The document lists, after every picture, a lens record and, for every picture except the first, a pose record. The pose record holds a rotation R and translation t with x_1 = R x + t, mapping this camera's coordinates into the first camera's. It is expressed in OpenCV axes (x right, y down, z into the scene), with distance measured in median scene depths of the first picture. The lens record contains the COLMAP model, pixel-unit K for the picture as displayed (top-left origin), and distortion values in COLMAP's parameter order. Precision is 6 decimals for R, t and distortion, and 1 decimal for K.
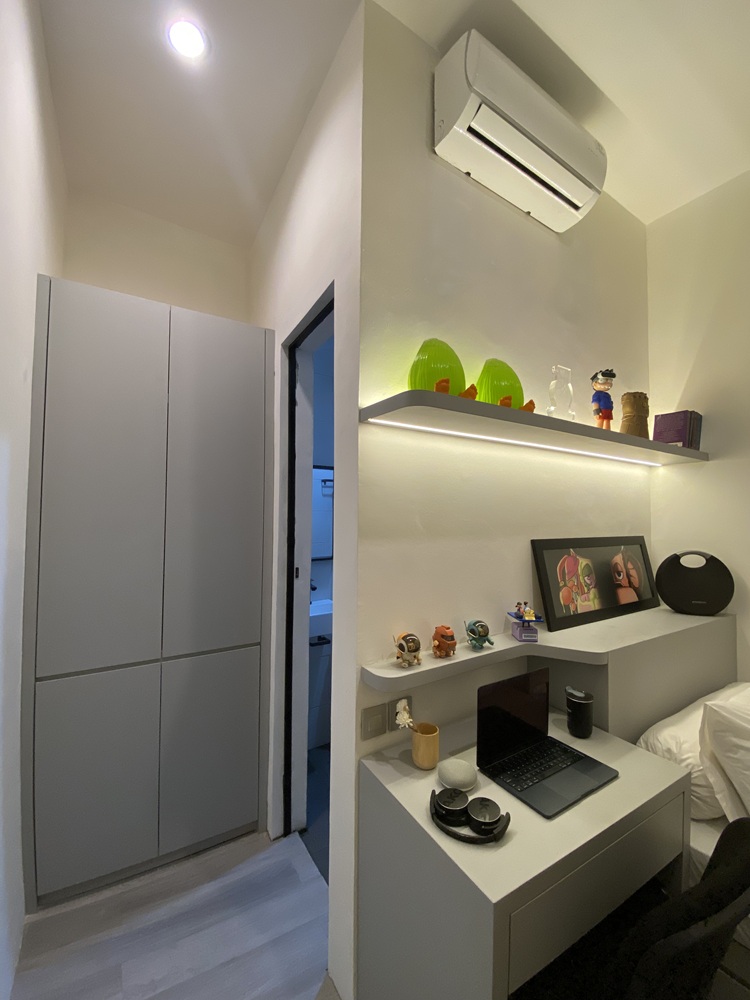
lens RADIAL K [[402.9, 0, 370.3], [0, 402.9, 497.0], [0, 0, 1]] dist [0.001186, -0.002192]
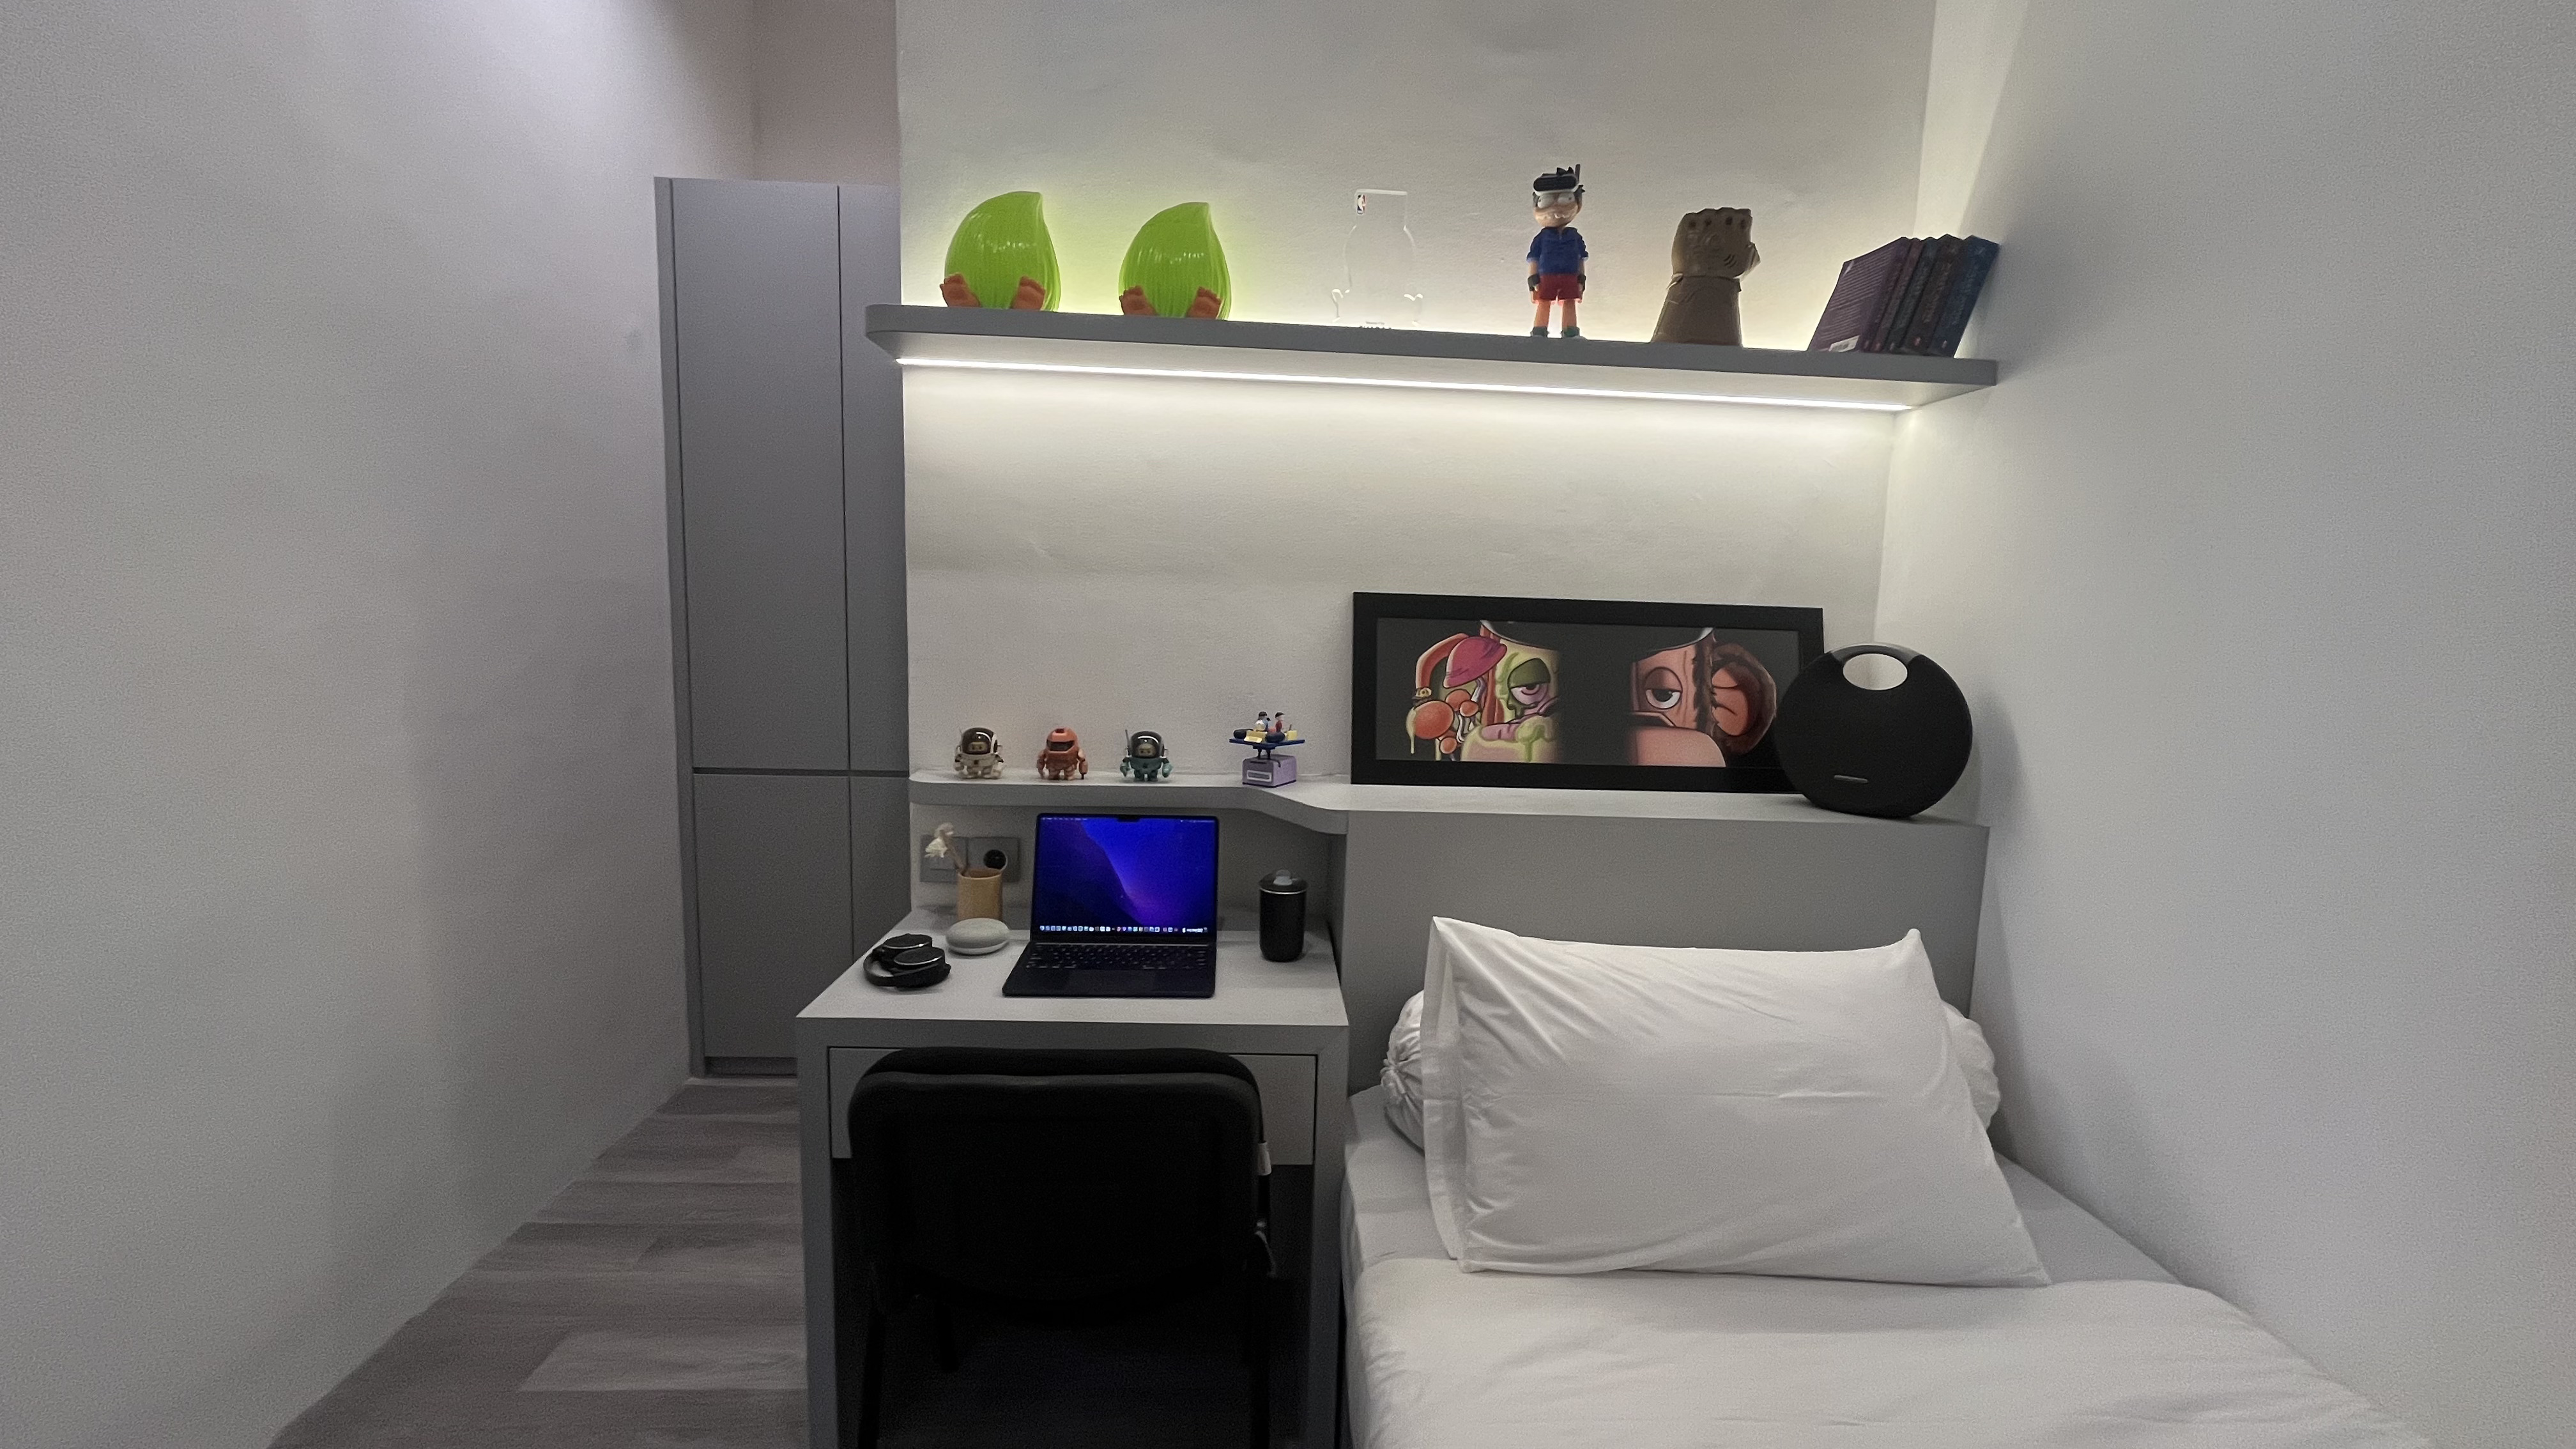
lens RADIAL K [[1043.0, 0, 1279.7], [0, 1043.0, 720.0], [0, 0, 1]] dist [-0.001043, -0.000362]
pose [[0.875108, 0.075278, -0.478037, 0.861371], [-0.005301, 0.989259, 0.146076, 0.071985], [0.483899, -0.125298, 0.866107, -0.097167]]
